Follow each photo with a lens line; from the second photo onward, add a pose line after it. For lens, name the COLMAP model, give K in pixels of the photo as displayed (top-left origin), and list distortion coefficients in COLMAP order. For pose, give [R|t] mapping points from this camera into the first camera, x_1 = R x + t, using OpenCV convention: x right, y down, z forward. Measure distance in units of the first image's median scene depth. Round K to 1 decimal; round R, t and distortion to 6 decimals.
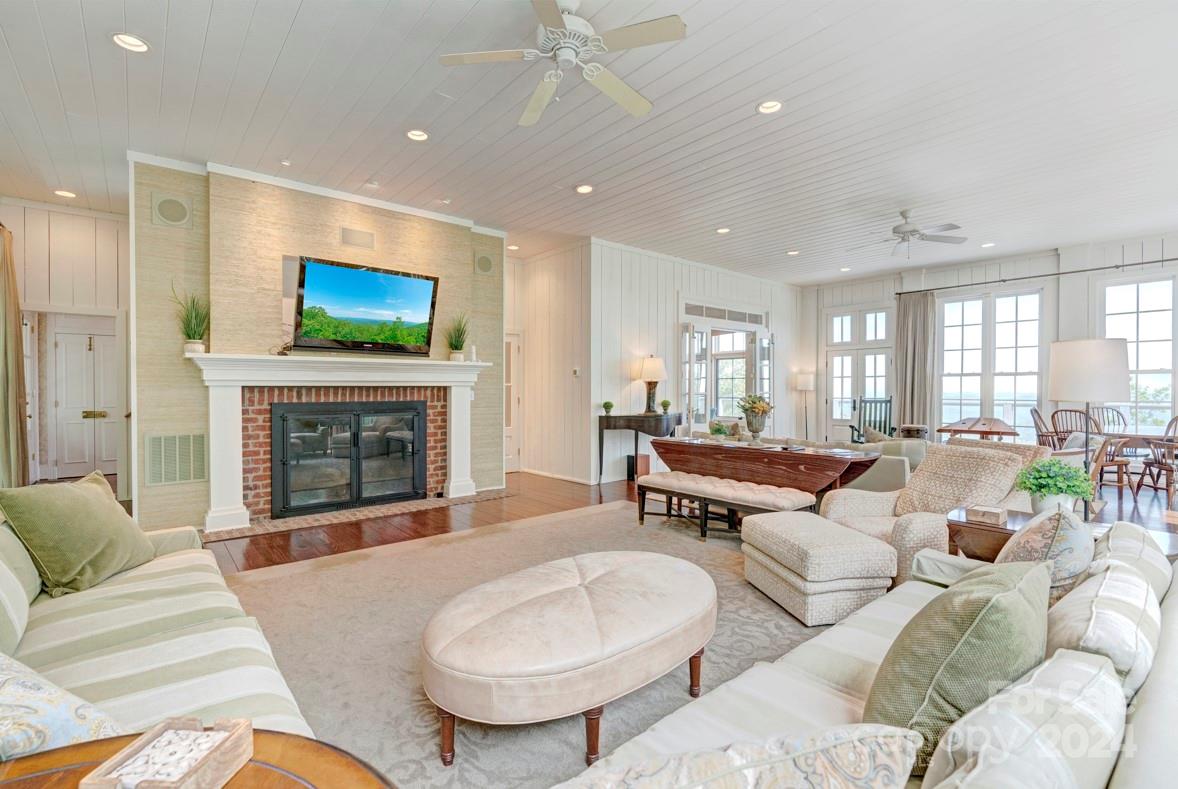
lens RADIAL K [[536.2, 0, 589.8], [0, 536.2, 389.4], [0, 0, 1]] dist [-0.011121, 0.005504]
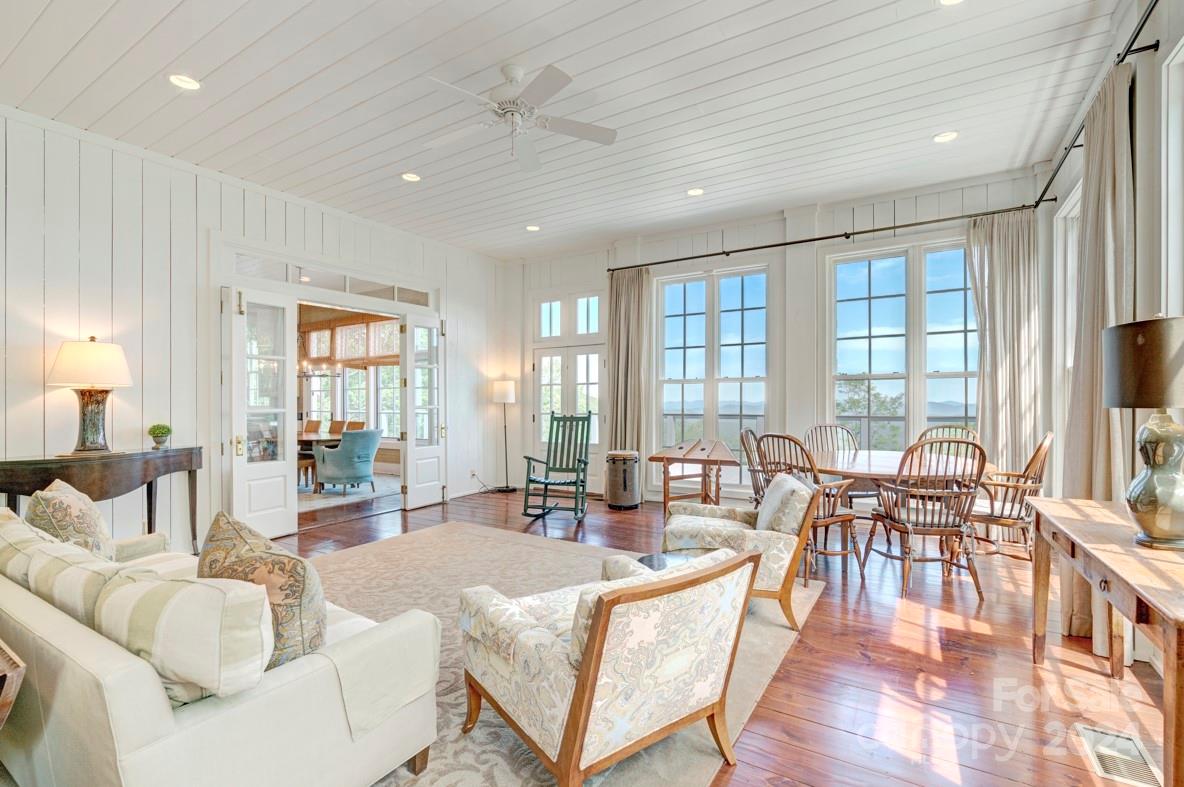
lens RADIAL K [[539.0, 0, 594.3], [0, 539.0, 397.9], [0, 0, 1]] dist [-0.011121, 0.005504]
pose [[0.953805, -0.002798, 0.300413, 0.324691], [0.003998, 0.999986, -0.003378, -0.002320], [-0.300399, 0.004423, 0.953803, 0.298555]]
